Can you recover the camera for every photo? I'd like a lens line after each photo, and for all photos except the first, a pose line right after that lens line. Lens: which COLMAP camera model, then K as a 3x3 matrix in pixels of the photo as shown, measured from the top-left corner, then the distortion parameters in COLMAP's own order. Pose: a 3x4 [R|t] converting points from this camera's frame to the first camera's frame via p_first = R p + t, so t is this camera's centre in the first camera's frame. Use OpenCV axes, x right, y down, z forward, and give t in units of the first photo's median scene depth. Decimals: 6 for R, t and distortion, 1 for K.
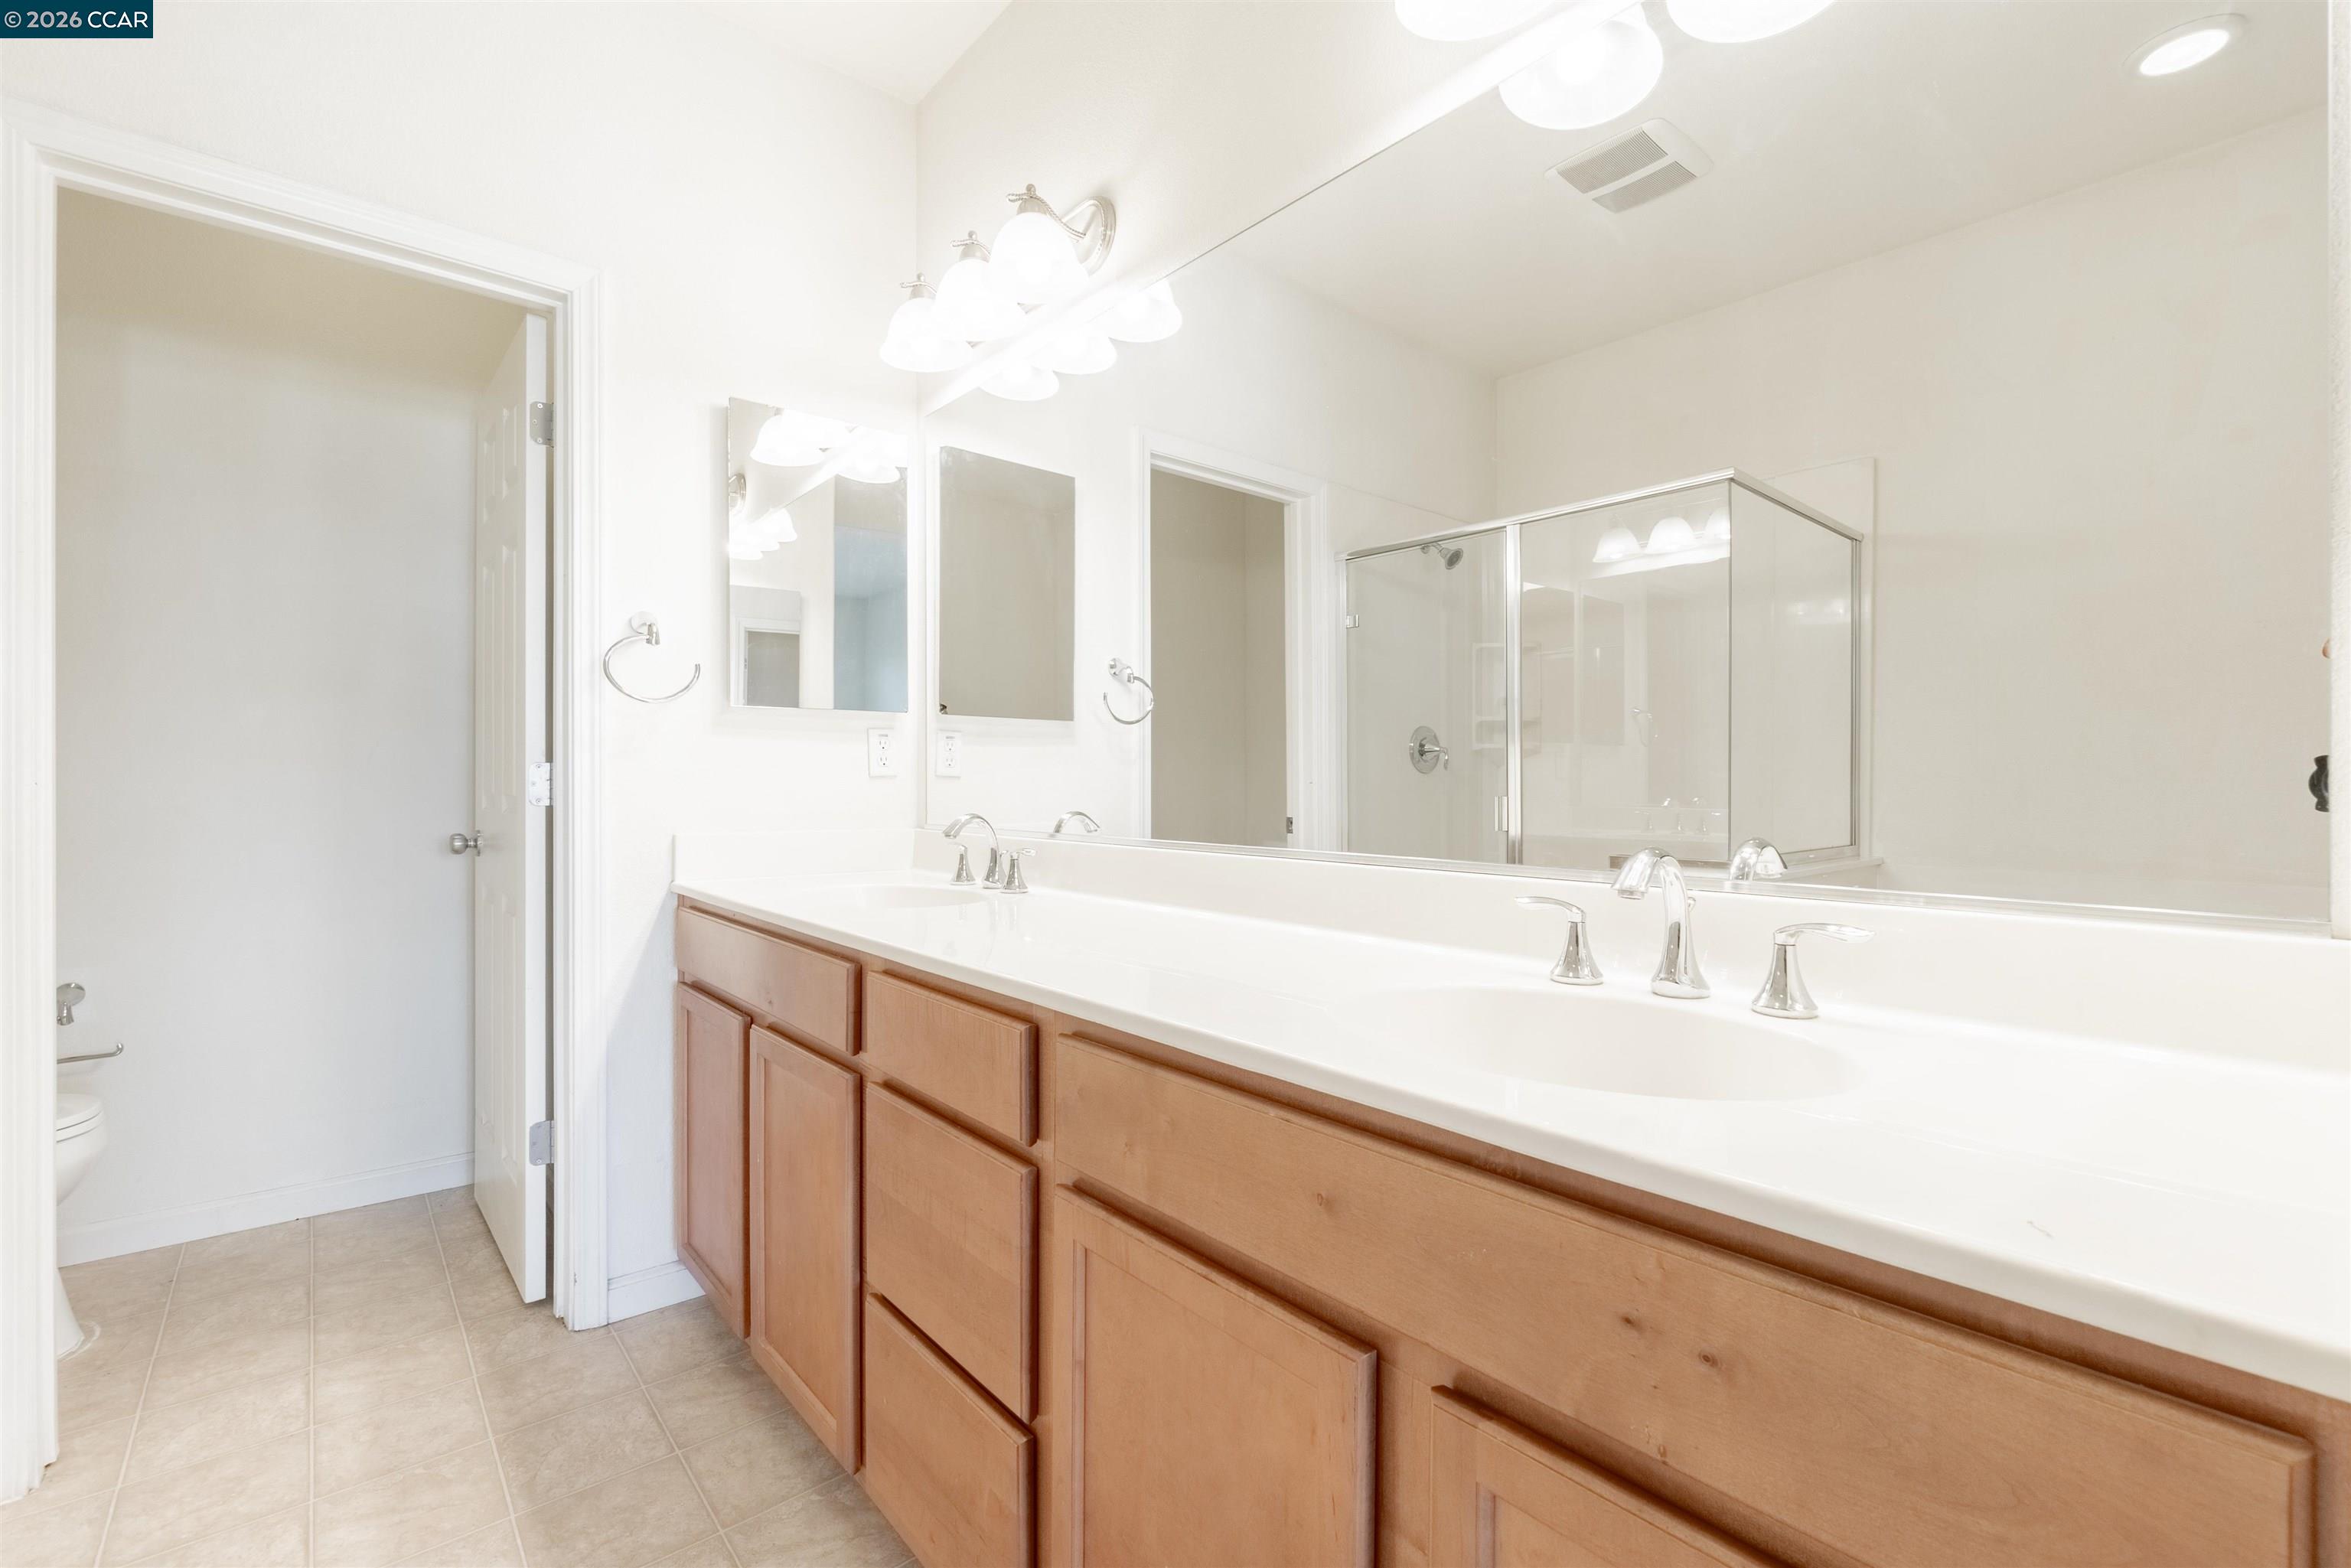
lens RADIAL K [[1012.7, 0, 1171.2], [0, 1012.7, 785.8], [0, 0, 1]] dist [-0.003297, -0.000416]
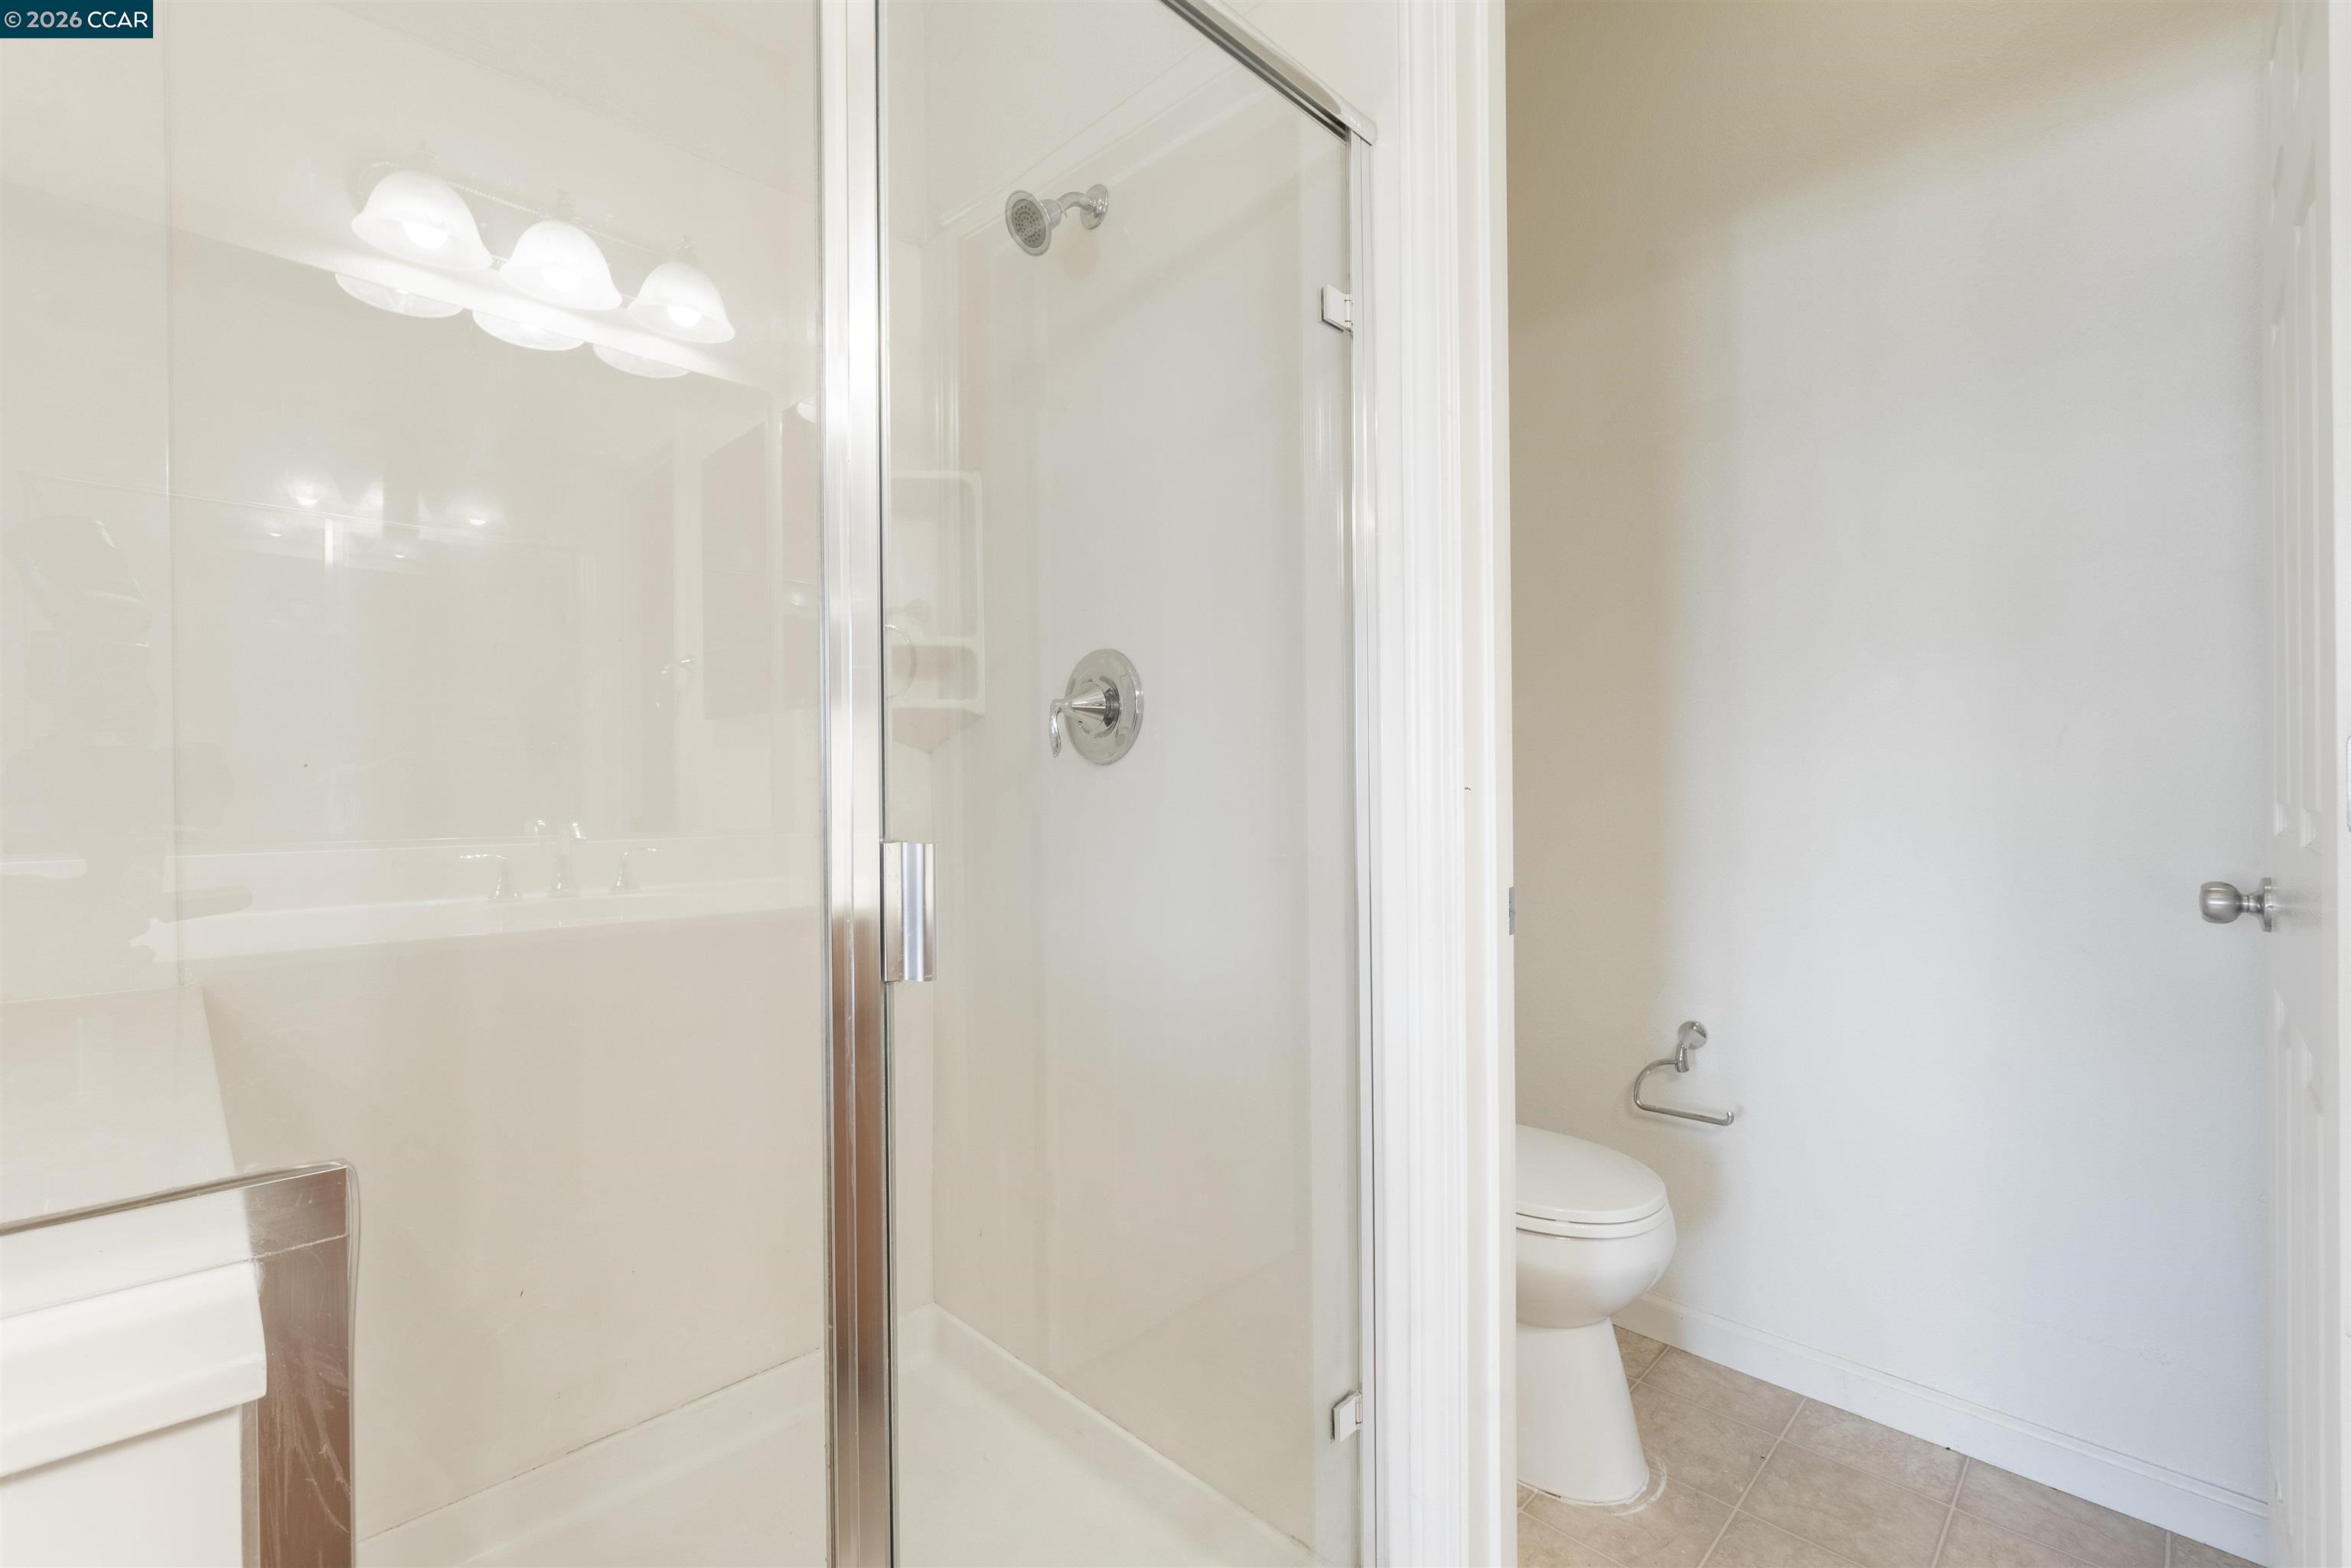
lens RADIAL K [[1012.7, 0, 1171.1], [0, 1012.7, 786.2], [0, 0, 1]] dist [-0.003297, -0.000416]
pose [[0.073306, -0.006166, -0.997290, -0.240621], [0.006750, 0.999961, -0.005686, -0.001568], [0.997287, -0.006315, 0.073345, 0.441441]]
